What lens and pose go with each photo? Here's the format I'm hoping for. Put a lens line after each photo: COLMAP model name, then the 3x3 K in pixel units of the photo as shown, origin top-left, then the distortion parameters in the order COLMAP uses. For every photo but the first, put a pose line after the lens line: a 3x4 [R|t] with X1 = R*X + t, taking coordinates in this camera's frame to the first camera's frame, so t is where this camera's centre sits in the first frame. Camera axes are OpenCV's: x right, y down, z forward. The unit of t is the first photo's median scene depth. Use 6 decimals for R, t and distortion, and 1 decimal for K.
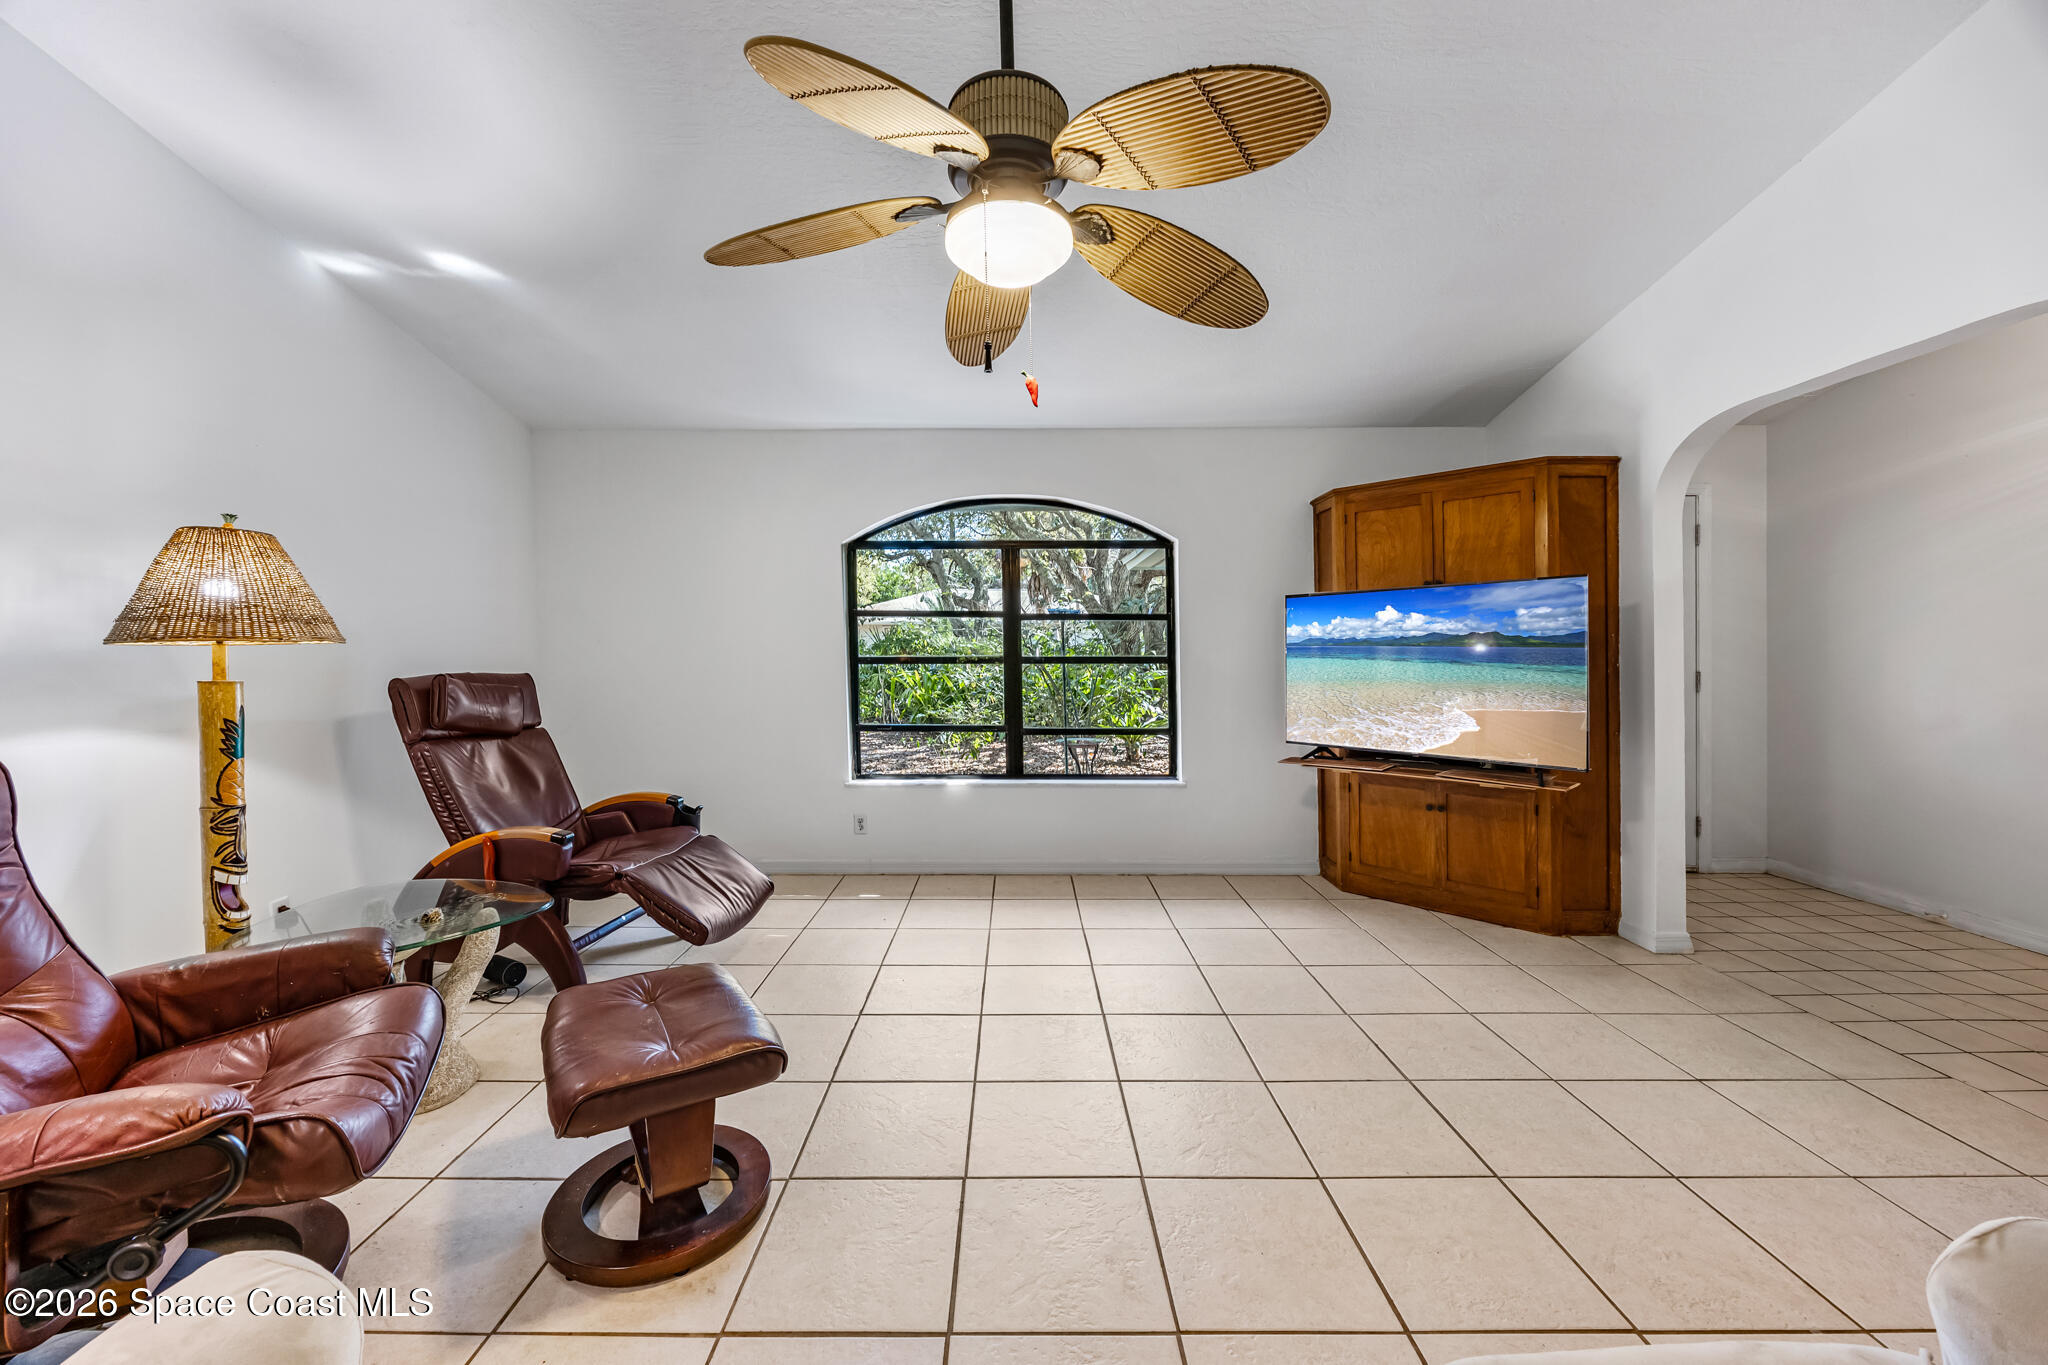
lens RADIAL K [[796.6, 0, 1034.3], [0, 796.6, 668.2], [0, 0, 1]] dist [-0.001581, 0.000650]
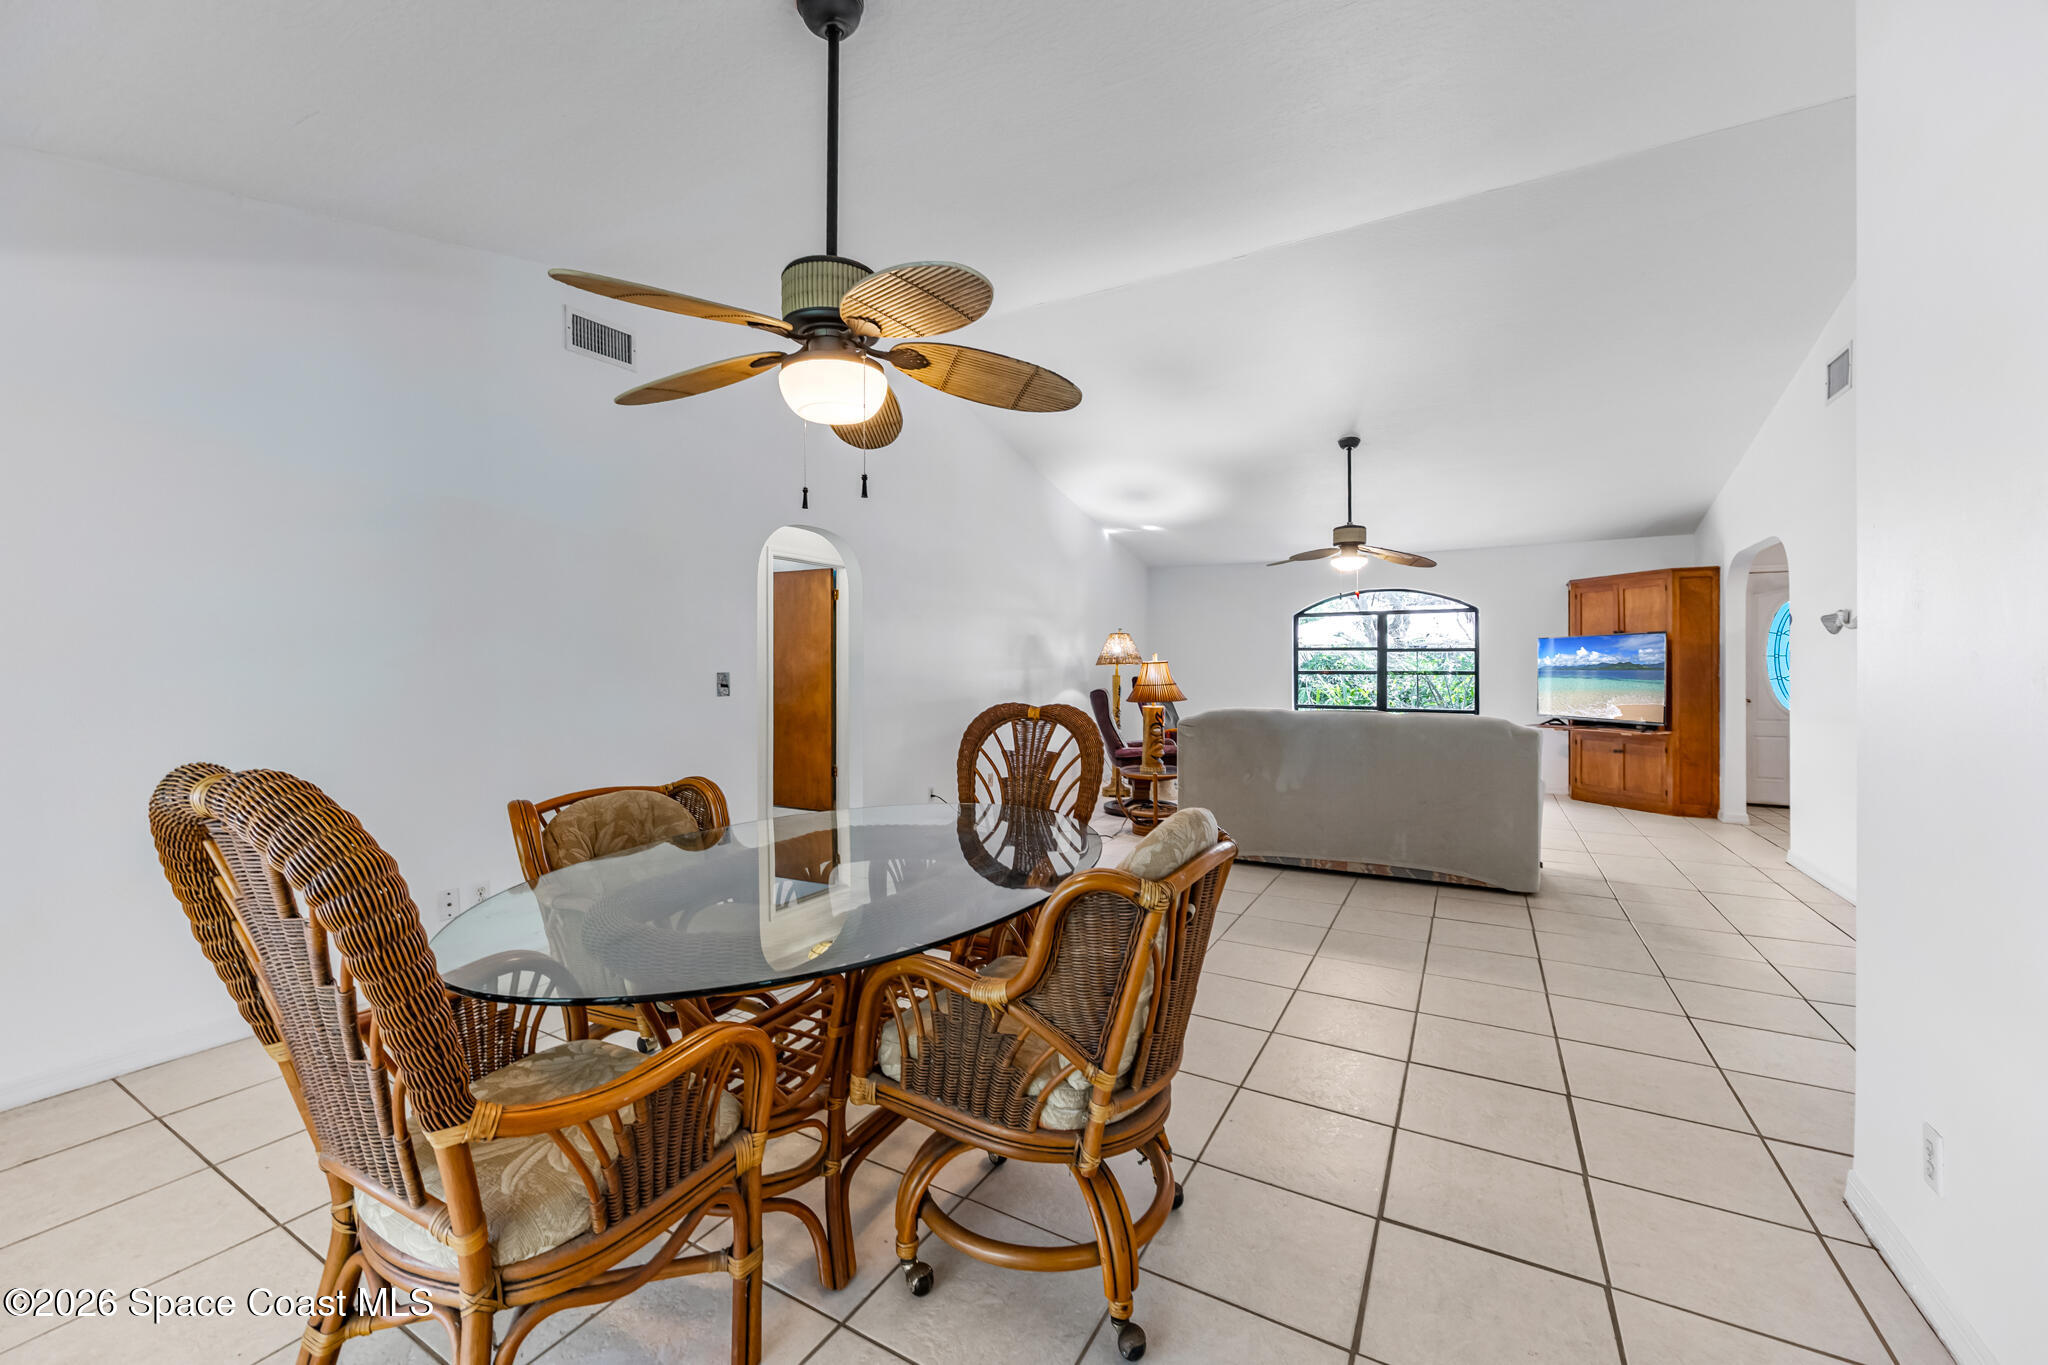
lens RADIAL K [[796.6, 0, 1027.5], [0, 796.6, 678.4], [0, 0, 1]] dist [-0.001581, 0.000650]
pose [[0.868196, 0.009023, -0.496140, 0.234777], [-0.013971, 0.999883, -0.006263, 0.035831], [0.496026, 0.012369, 0.868220, -1.407531]]
